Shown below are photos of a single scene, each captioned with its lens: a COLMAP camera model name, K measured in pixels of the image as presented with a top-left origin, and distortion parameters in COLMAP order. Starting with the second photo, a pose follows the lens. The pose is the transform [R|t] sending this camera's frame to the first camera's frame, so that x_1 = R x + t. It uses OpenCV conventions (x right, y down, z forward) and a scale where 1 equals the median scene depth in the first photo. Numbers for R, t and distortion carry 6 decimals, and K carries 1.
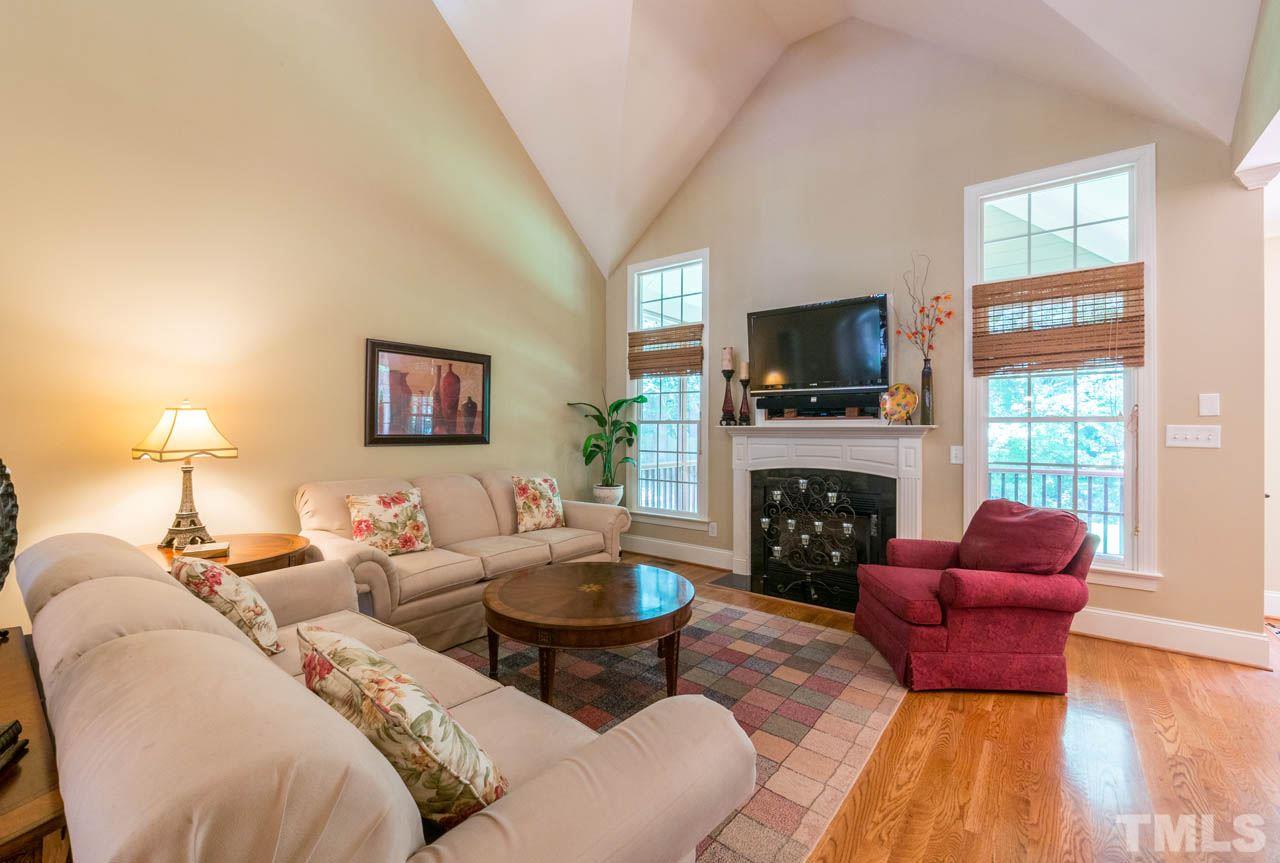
lens RADIAL K [[530.2, 0, 645.6], [0, 530.2, 431.0], [0, 0, 1]] dist [-0.001070, -0.000016]
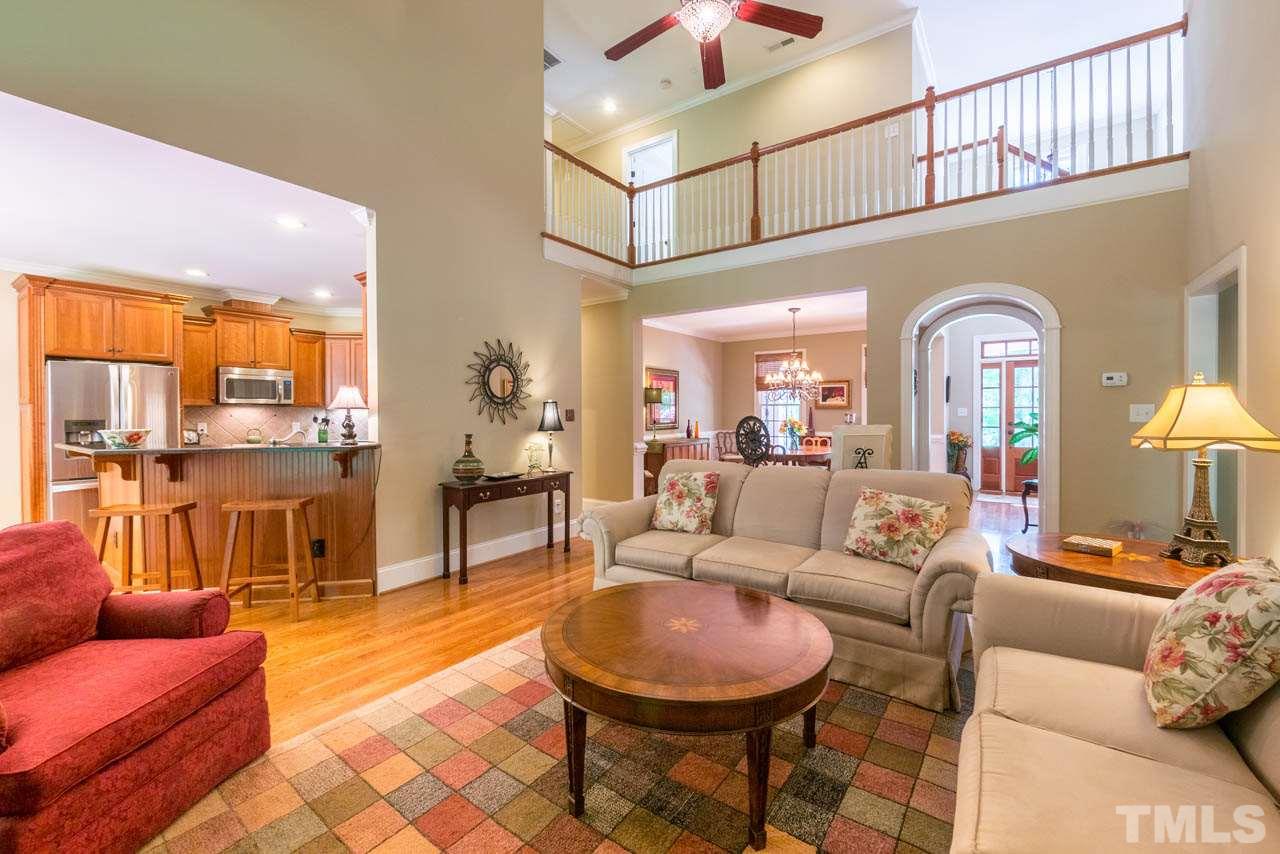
lens RADIAL K [[520.1, 0, 636.2], [0, 520.1, 419.9], [0, 0, 1]] dist [-0.000467, -0.000100]
pose [[-0.999019, -0.001842, -0.044239, -0.007132], [-0.002377, 0.999925, 0.012028, 0.000644], [0.044214, 0.012121, -0.998949, 1.718164]]
